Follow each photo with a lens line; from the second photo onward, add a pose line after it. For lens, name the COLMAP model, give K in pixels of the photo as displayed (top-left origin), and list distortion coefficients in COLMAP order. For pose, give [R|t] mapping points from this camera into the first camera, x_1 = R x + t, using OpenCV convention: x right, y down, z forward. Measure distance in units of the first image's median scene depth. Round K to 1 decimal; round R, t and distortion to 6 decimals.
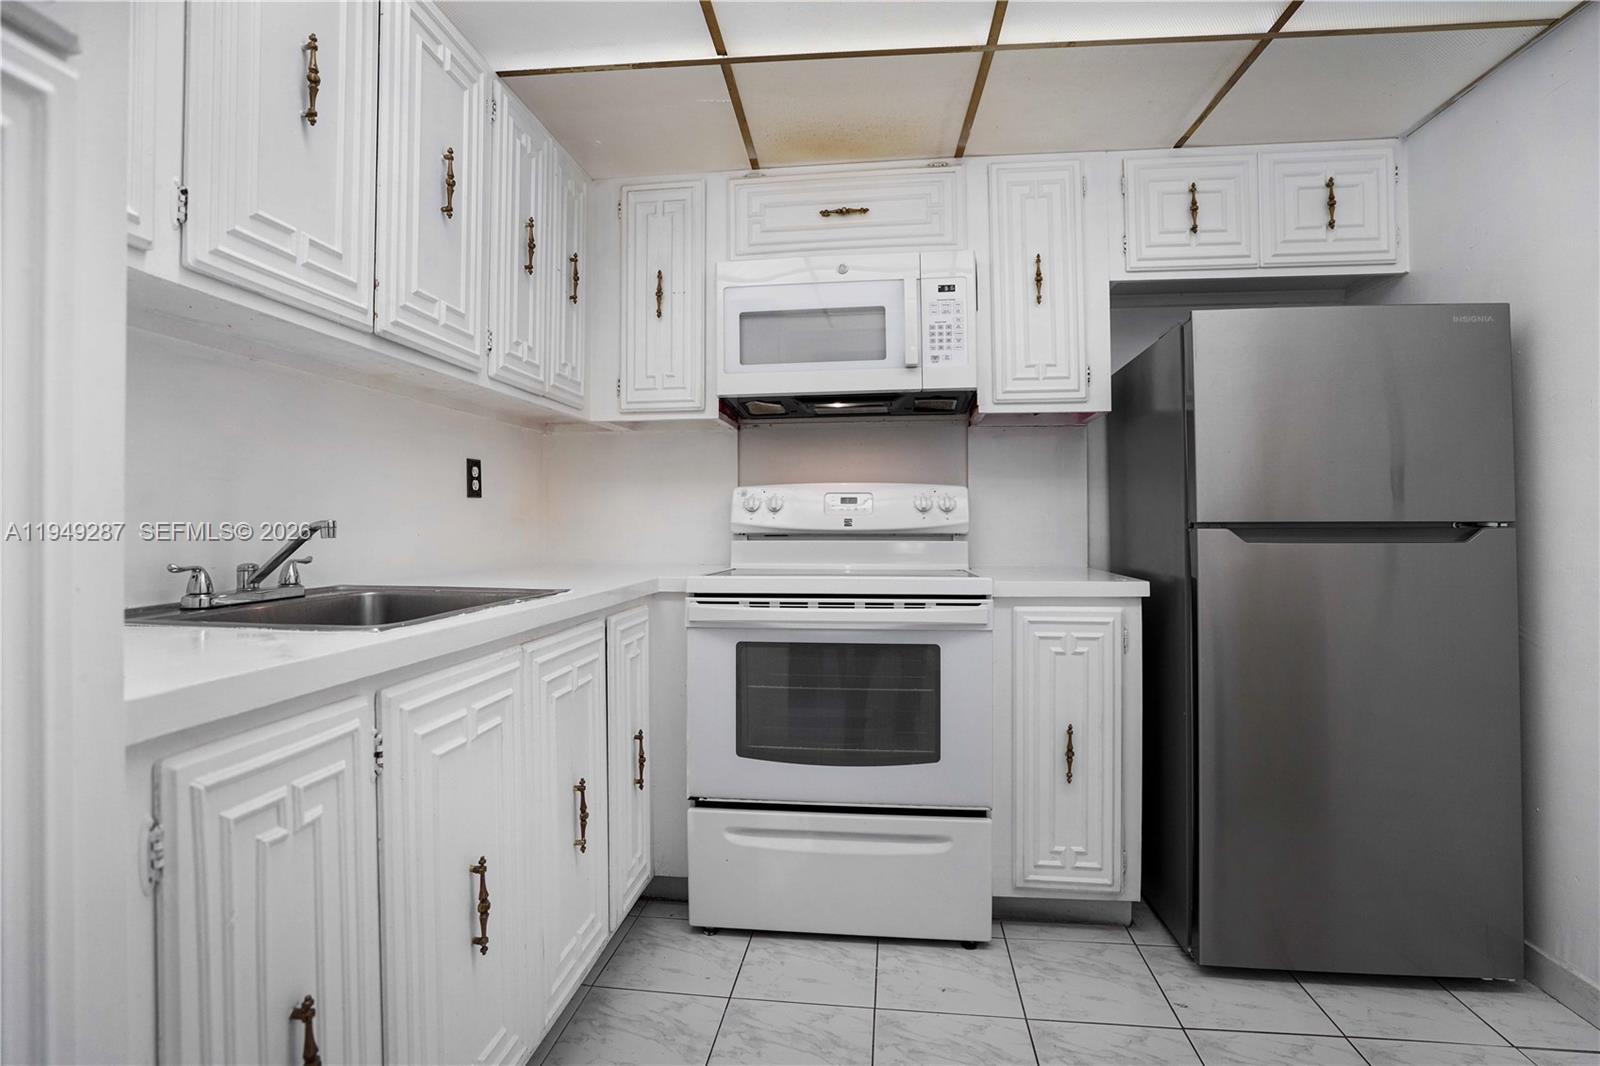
lens RADIAL K [[749.7, 0, 797.6], [0, 749.7, 520.8], [0, 0, 1]] dist [-0.037189, 0.000449]
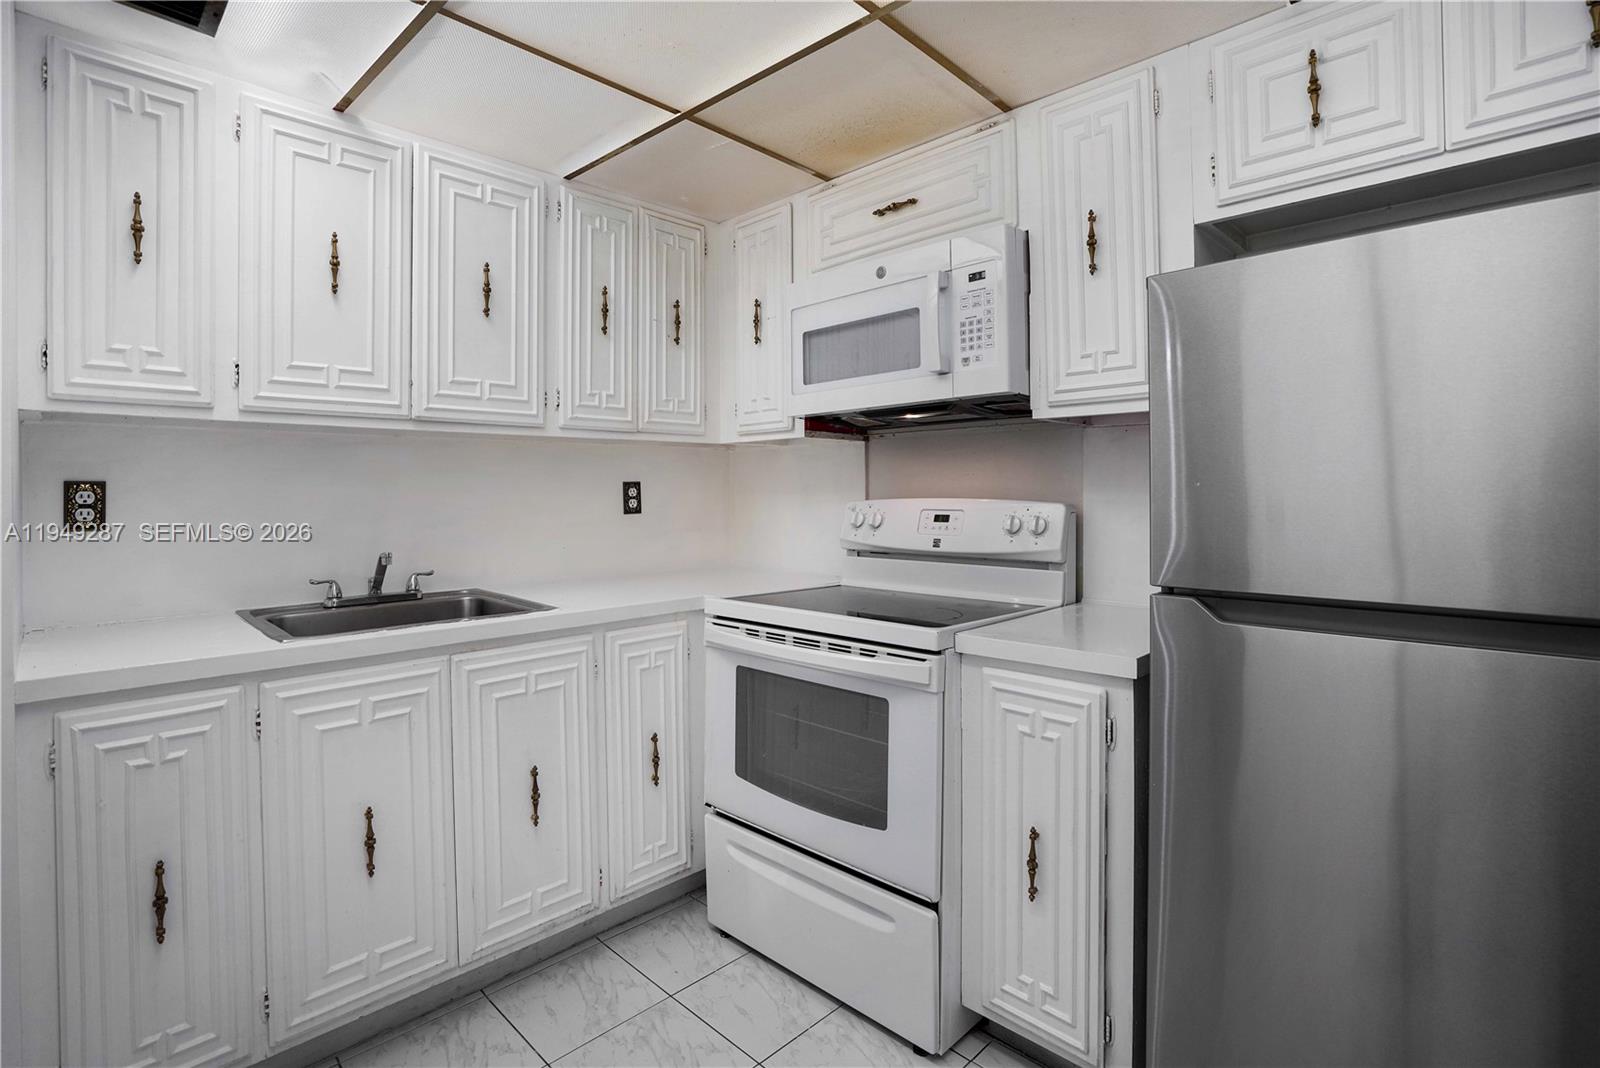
lens RADIAL K [[770.1, 0, 799.3], [0, 770.1, 495.4], [0, 0, 1]] dist [-0.049028, 0.024510]
pose [[0.795019, -0.002133, -0.606581, 0.564434], [0.008585, 0.999933, 0.007736, -0.072077], [0.606524, -0.011358, 0.794984, 0.186493]]
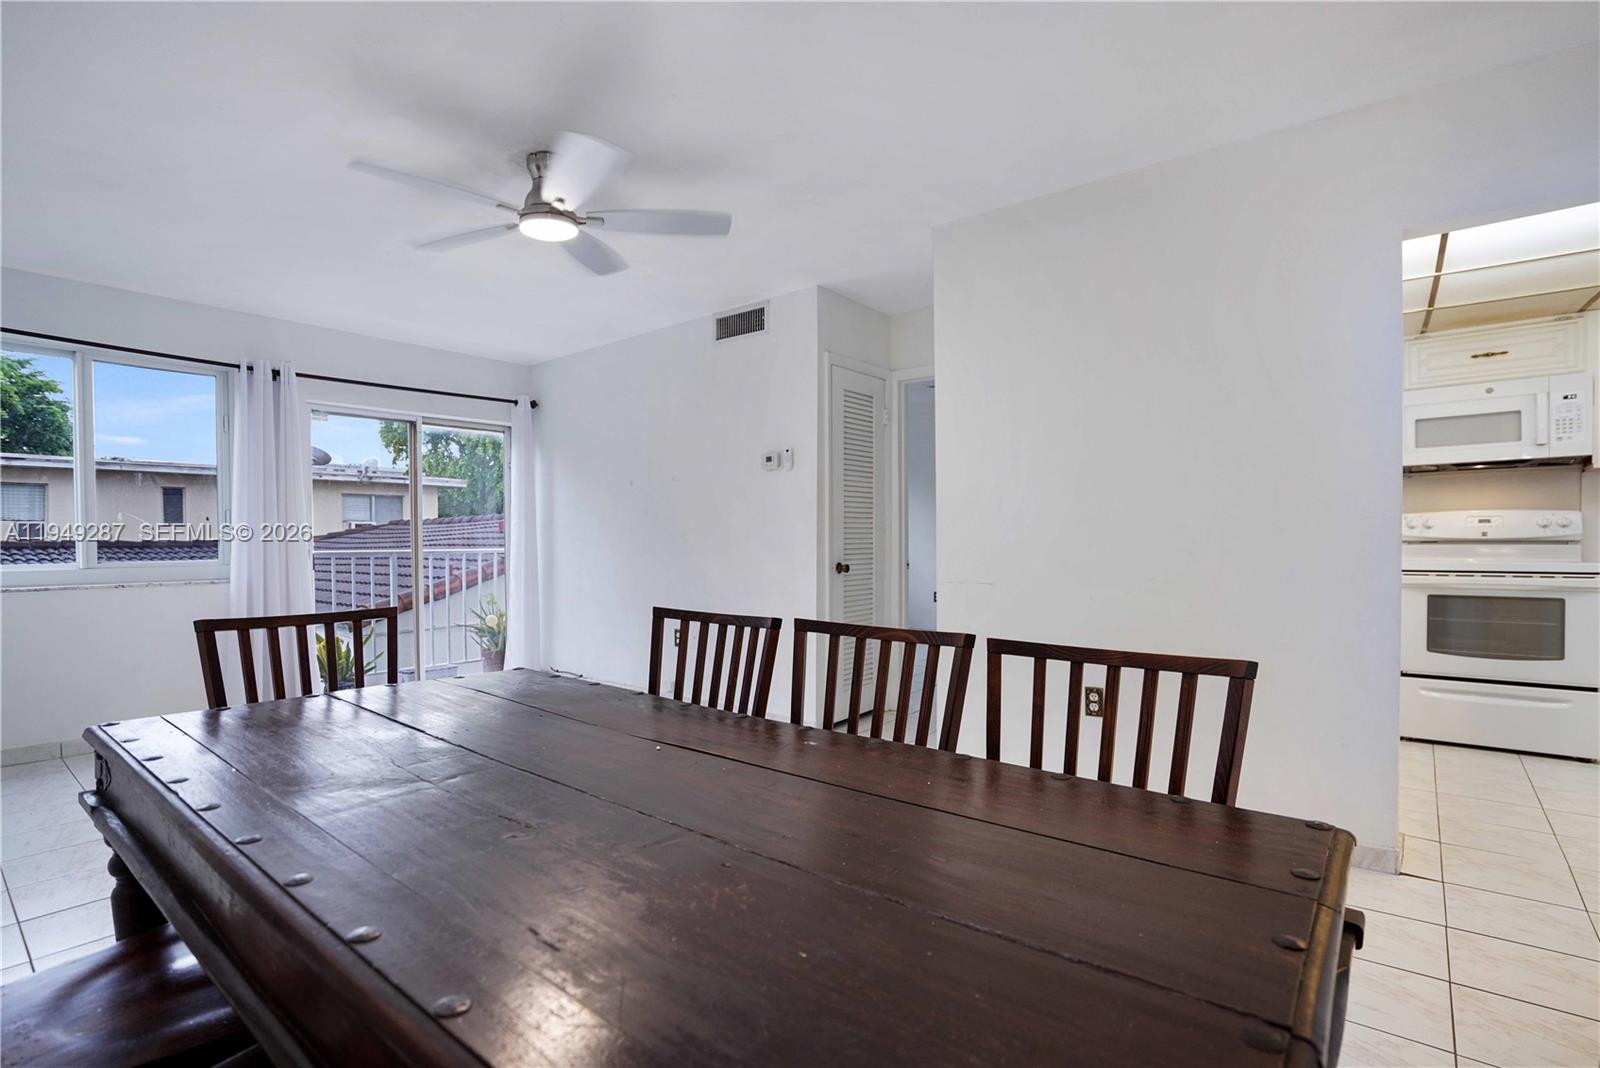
lens RADIAL K [[744.1, 0, 850.3], [0, 744.1, 554.7], [0, 0, 1]] dist [-0.000539, 0.000022]
pose [[0.864381, 0.006505, -0.502796, -0.367216], [0.008282, 0.999596, 0.027171, -0.009614], [0.502769, -0.027650, 0.863978, -1.316415]]
